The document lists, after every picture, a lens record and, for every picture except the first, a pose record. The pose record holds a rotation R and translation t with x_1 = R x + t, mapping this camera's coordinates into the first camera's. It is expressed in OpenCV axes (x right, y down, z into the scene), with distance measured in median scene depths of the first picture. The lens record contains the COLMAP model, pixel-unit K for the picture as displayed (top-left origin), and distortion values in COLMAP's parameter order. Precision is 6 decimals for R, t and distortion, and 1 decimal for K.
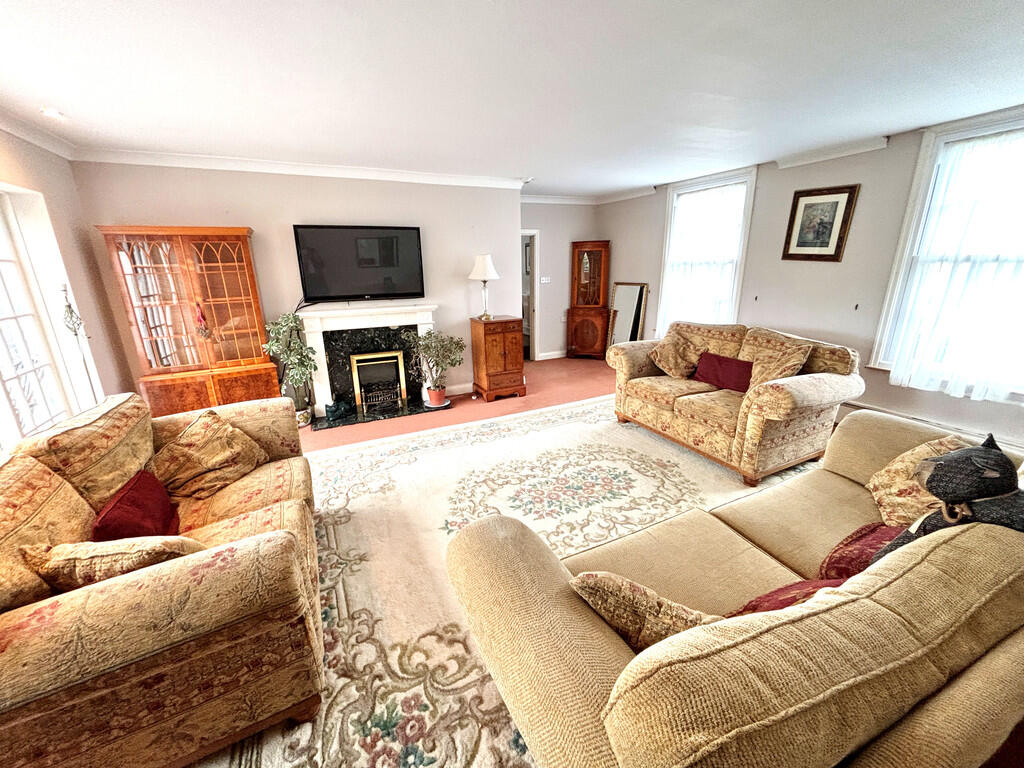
lens RADIAL K [[410.3, 0, 510.7], [0, 410.3, 384.7], [0, 0, 1]] dist [-0.003556, -0.000273]
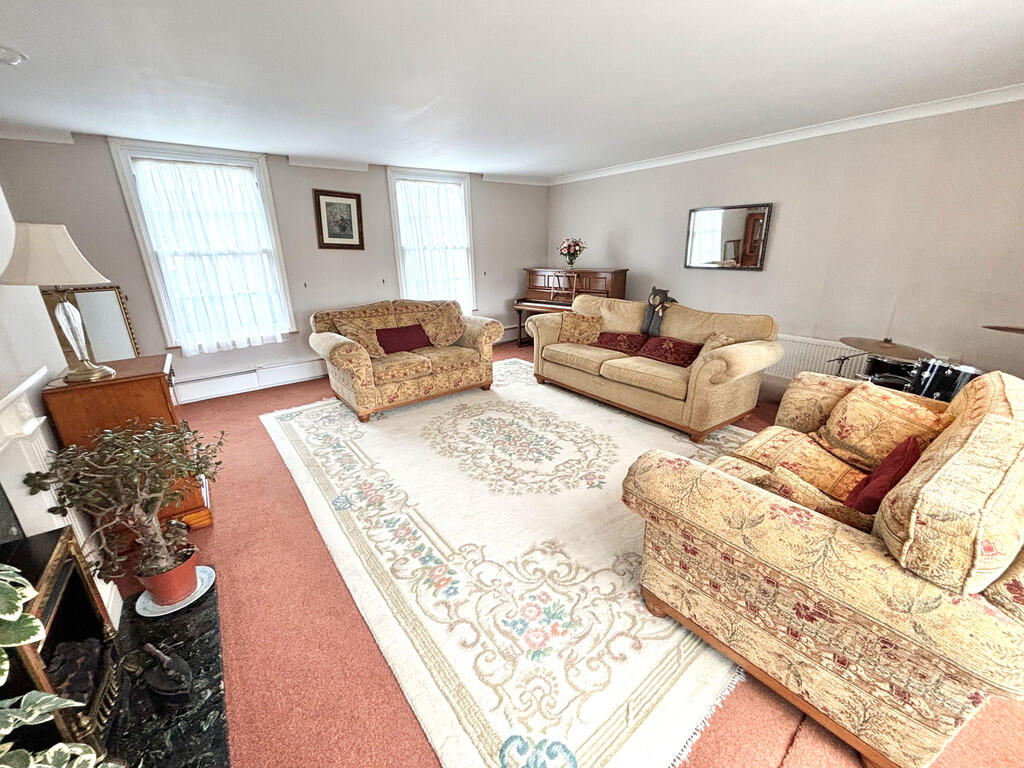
lens RADIAL K [[410.3, 0, 511.8], [0, 410.3, 384.0], [0, 0, 1]] dist [-0.003556, -0.000273]
pose [[-0.201578, -0.294890, 0.934027, -0.726075], [0.297215, 0.890223, 0.345204, -0.233401], [-0.933290, 0.347192, -0.091803, 0.841934]]
